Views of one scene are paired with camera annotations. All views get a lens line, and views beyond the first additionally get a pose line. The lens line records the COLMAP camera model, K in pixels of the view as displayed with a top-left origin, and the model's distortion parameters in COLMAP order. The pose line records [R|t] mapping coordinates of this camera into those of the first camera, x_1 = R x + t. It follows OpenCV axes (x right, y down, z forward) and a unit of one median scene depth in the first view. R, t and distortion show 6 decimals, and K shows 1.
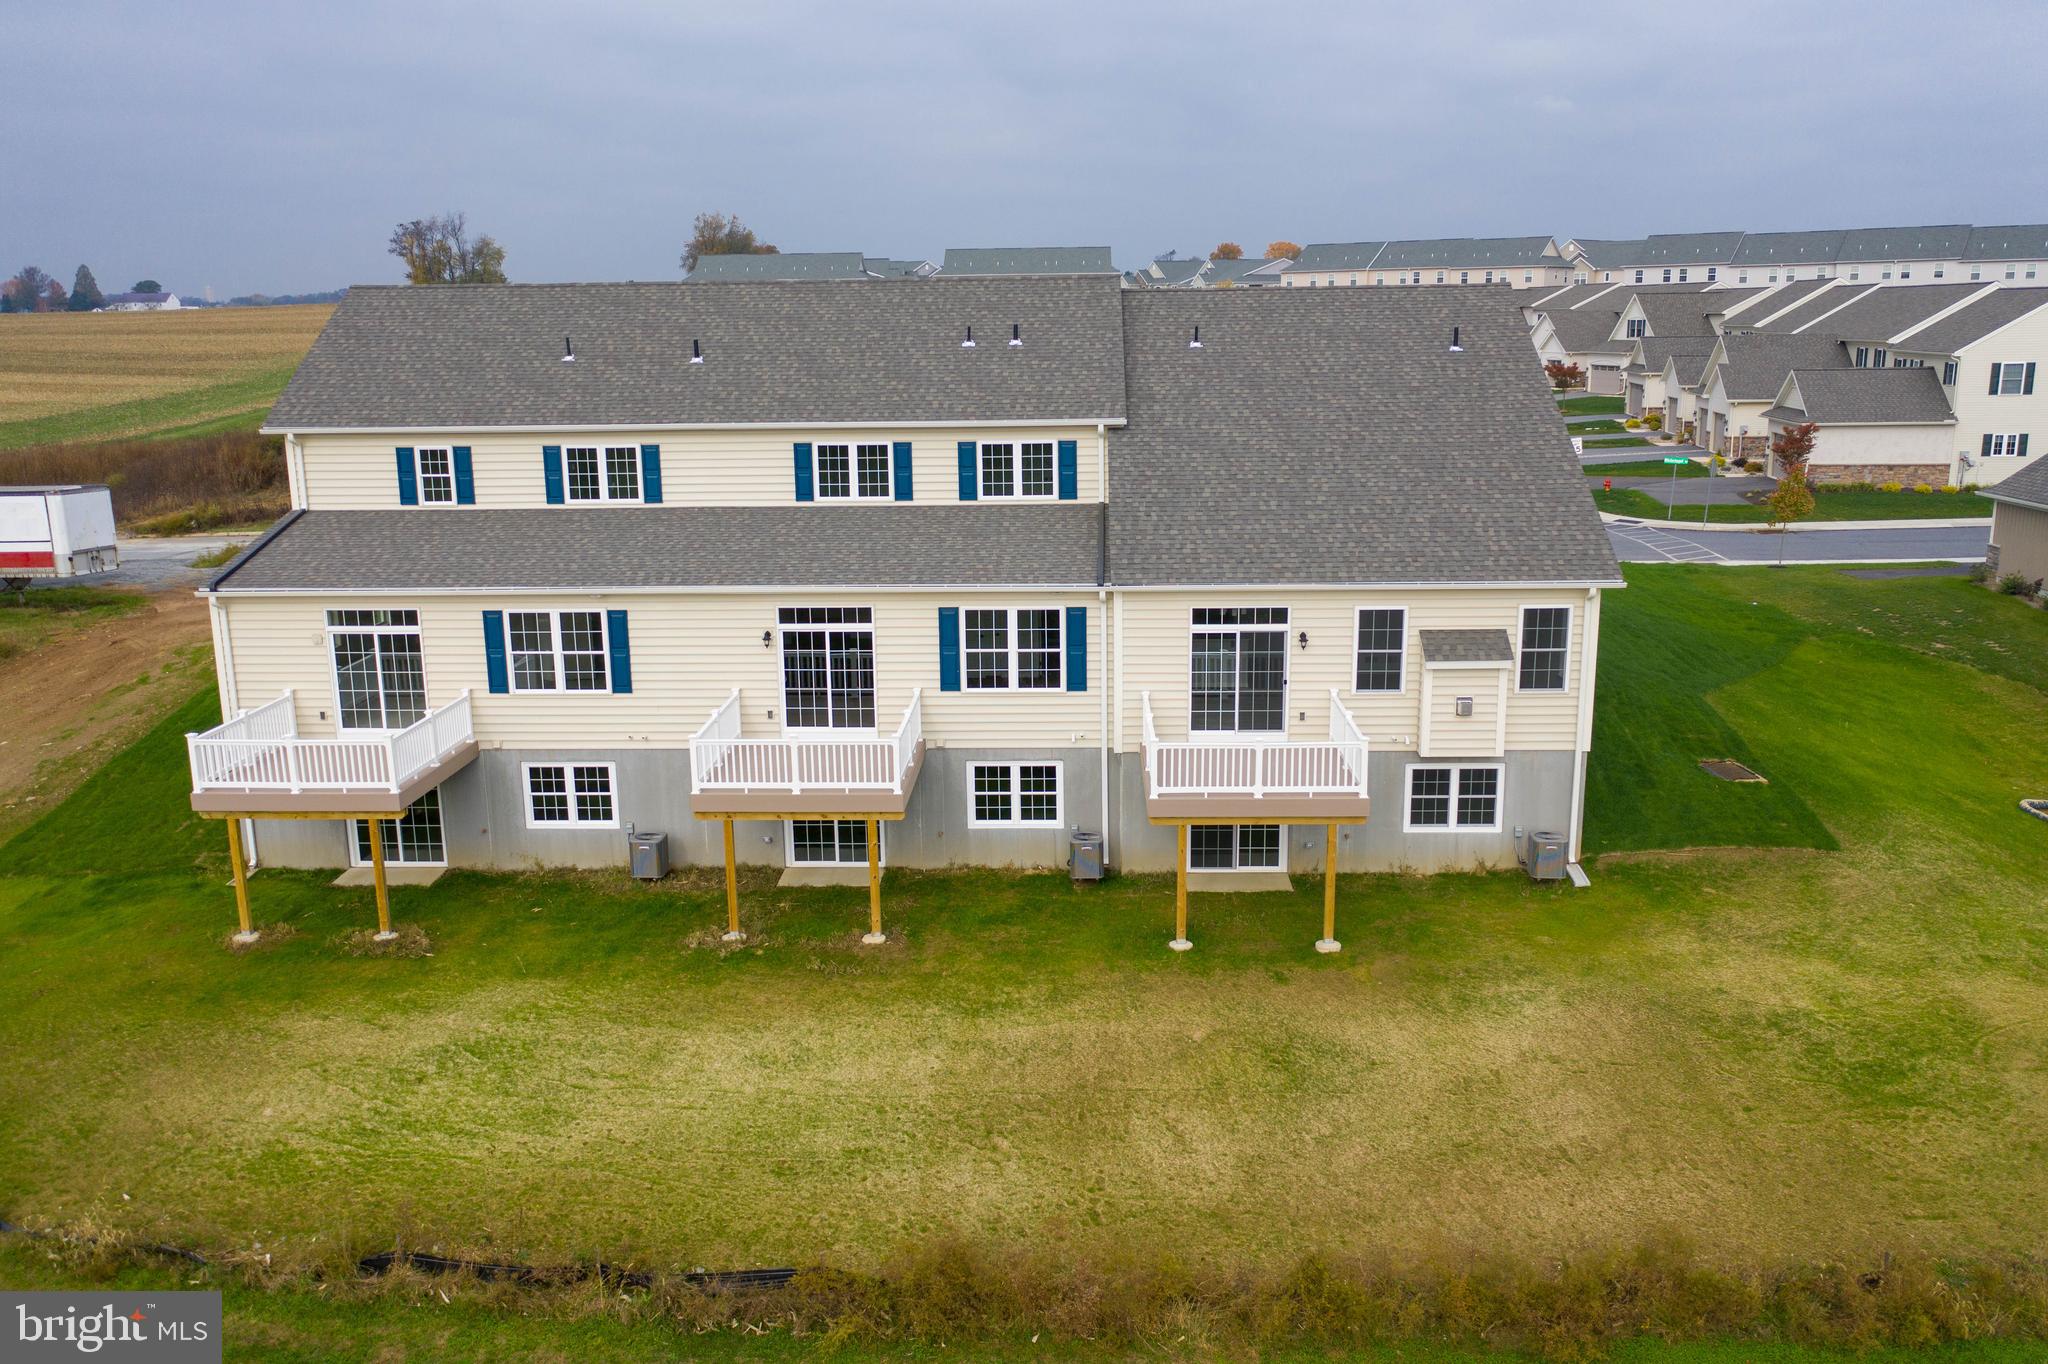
lens RADIAL K [[1632.4, 0, 1025.8], [0, 1632.4, 685.7], [0, 0, 1]] dist [0.001040, 0.003486]
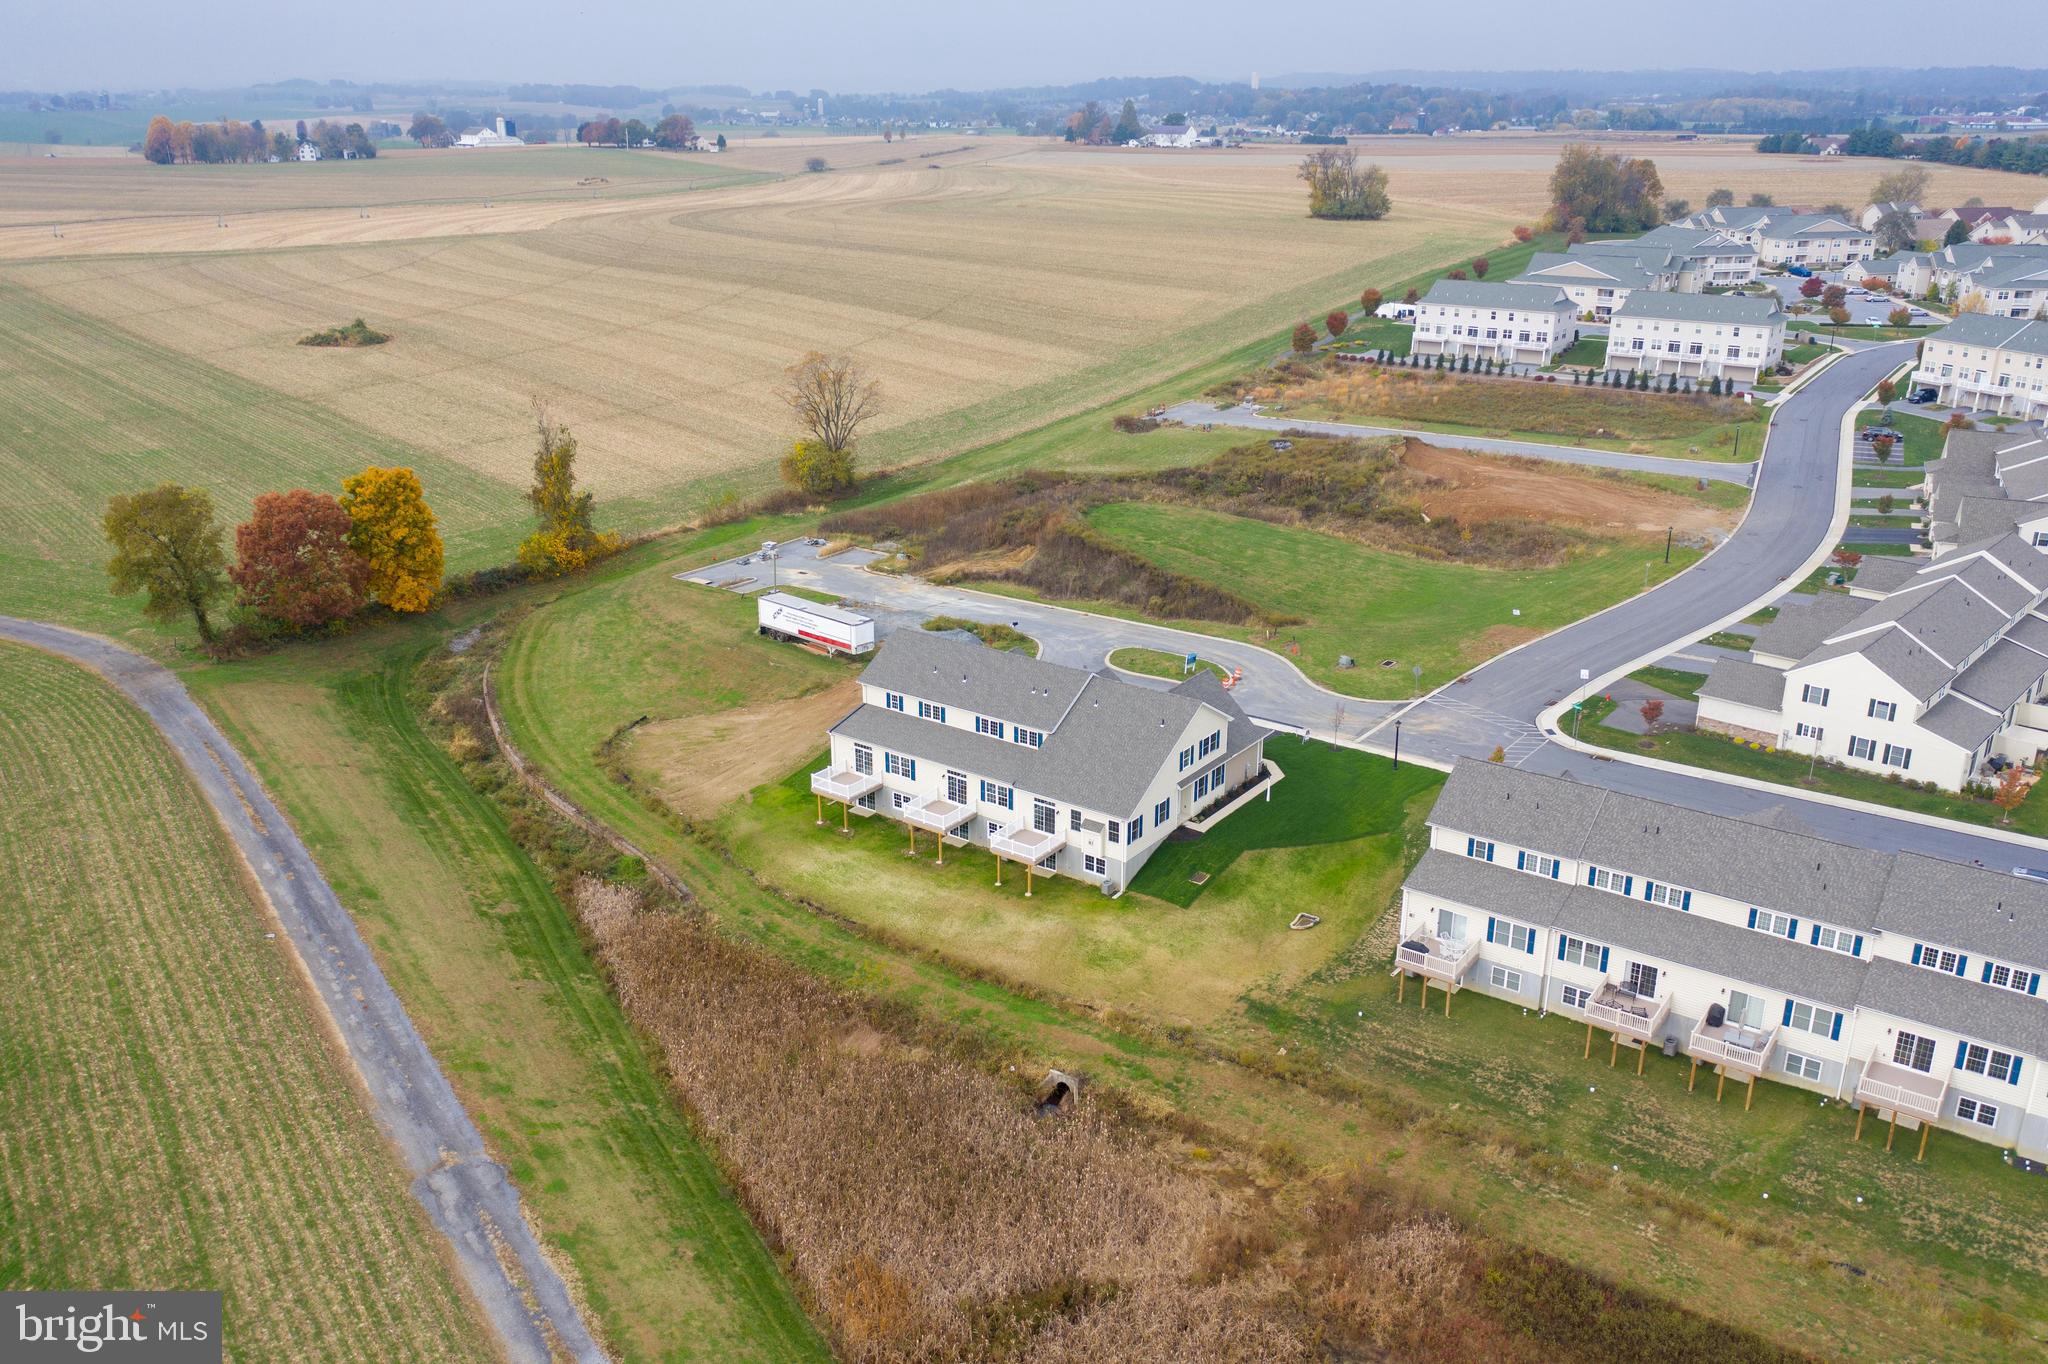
lens RADIAL K [[1634.5, 0, 1023.3], [0, 1634.5, 688.9], [0, 0, 1]] dist [0.003721, 0.000039]
pose [[0.828861, 0.203305, -0.521208, 1.898332], [-0.131520, 0.976334, 0.171680, -0.889100], [0.543776, -0.073750, 0.835984, -2.007574]]
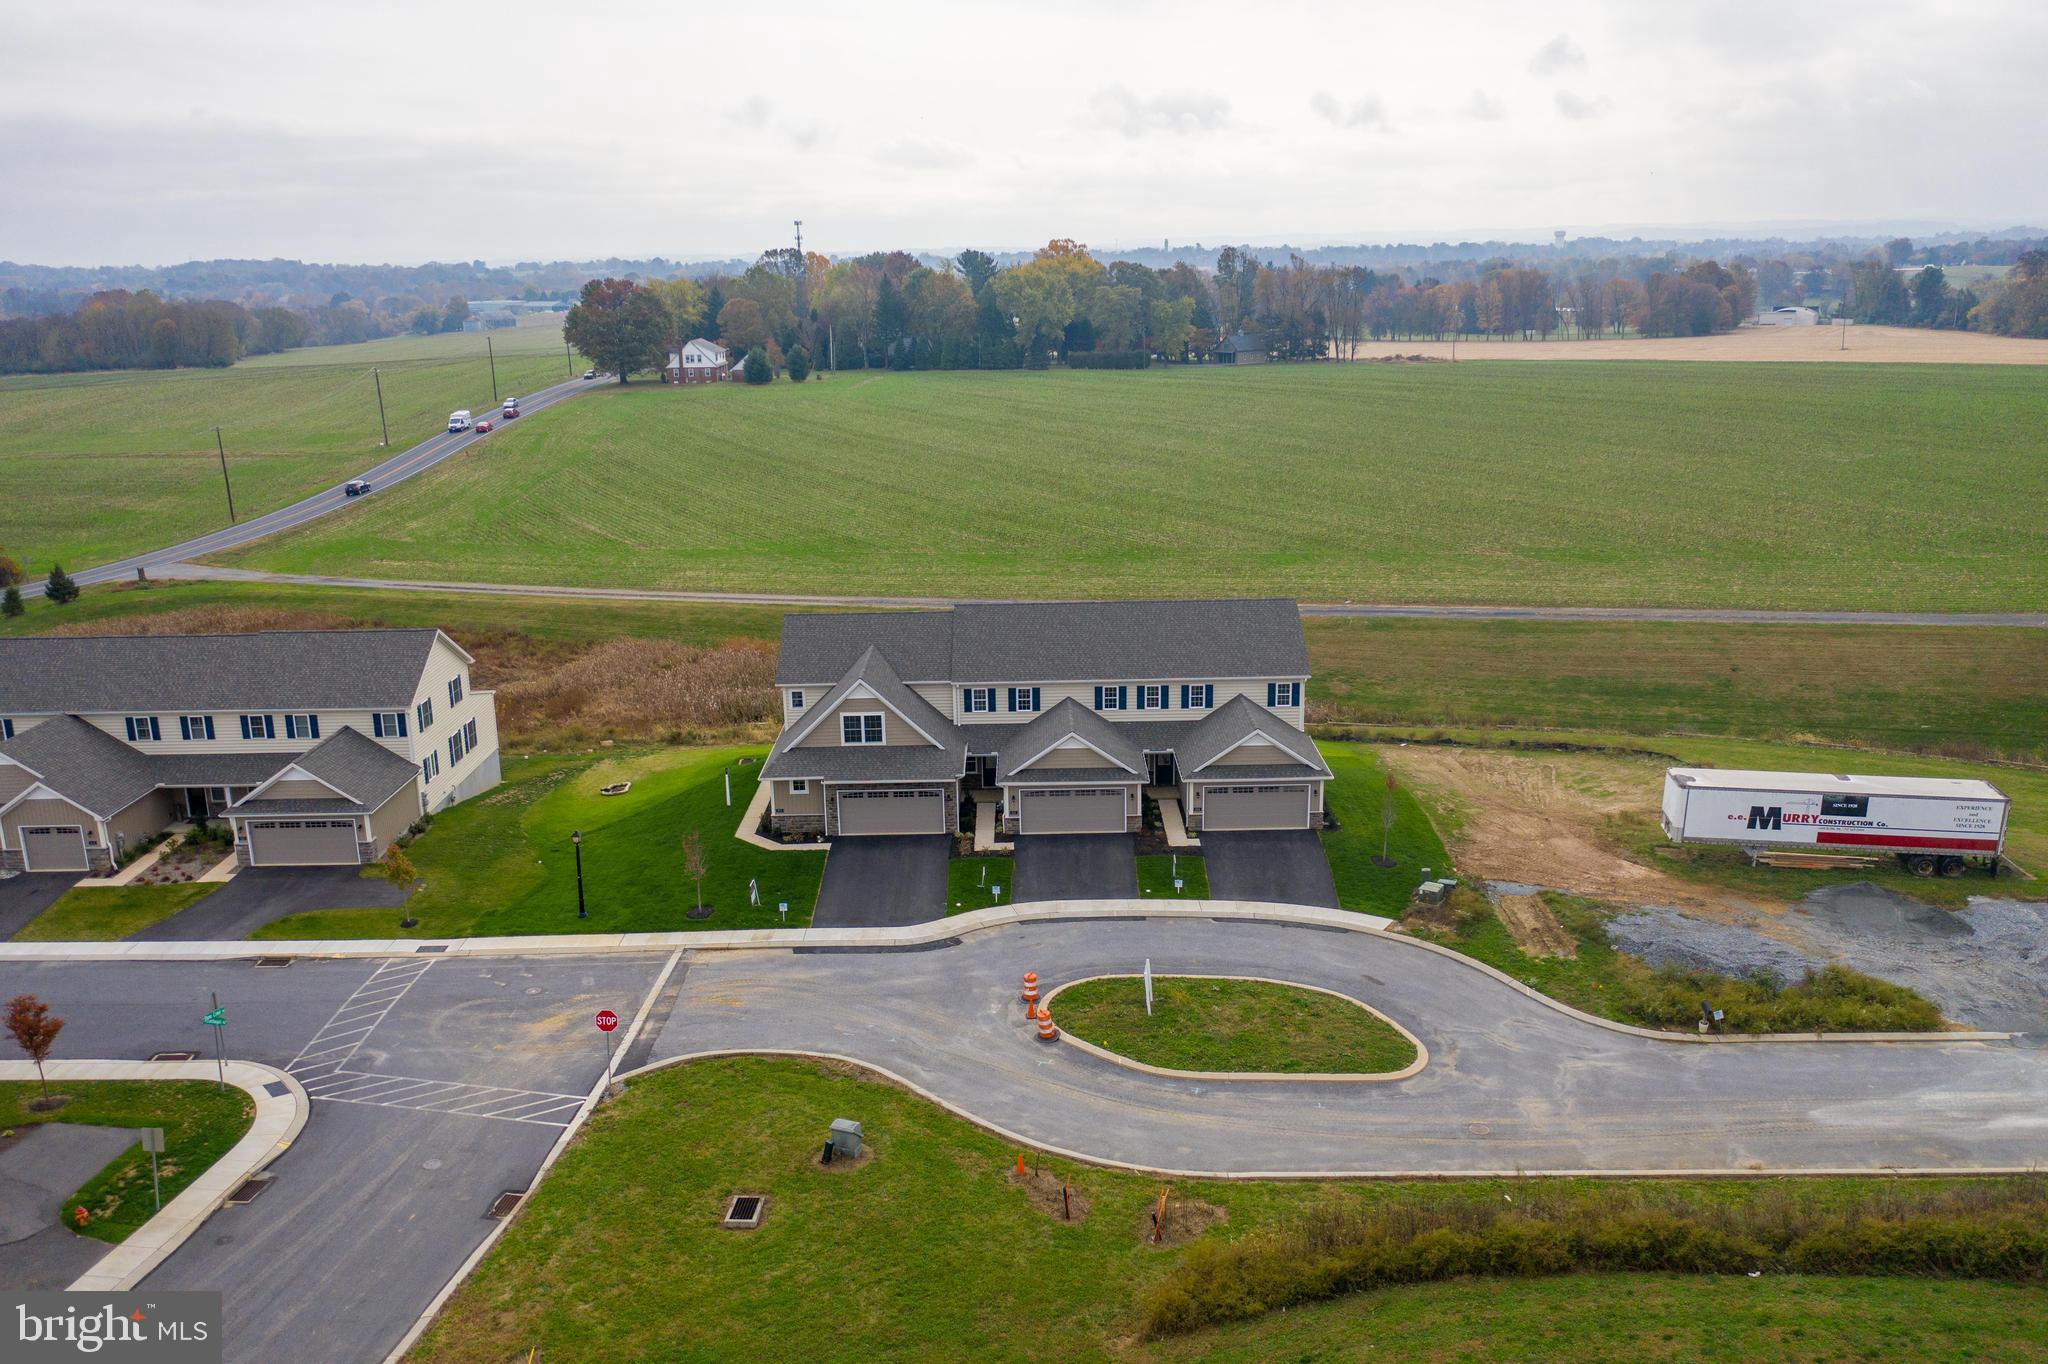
lens RADIAL K [[1634.5, 0, 1023.3], [0, 1634.5, 688.9], [0, 0, 1]] dist [0.003721, 0.000039]
pose [[-0.998808, 0.041177, -0.026205, 0.032069], [0.024385, 0.886073, 0.462903, -1.459771], [0.042280, 0.461712, -0.886021, 3.743859]]
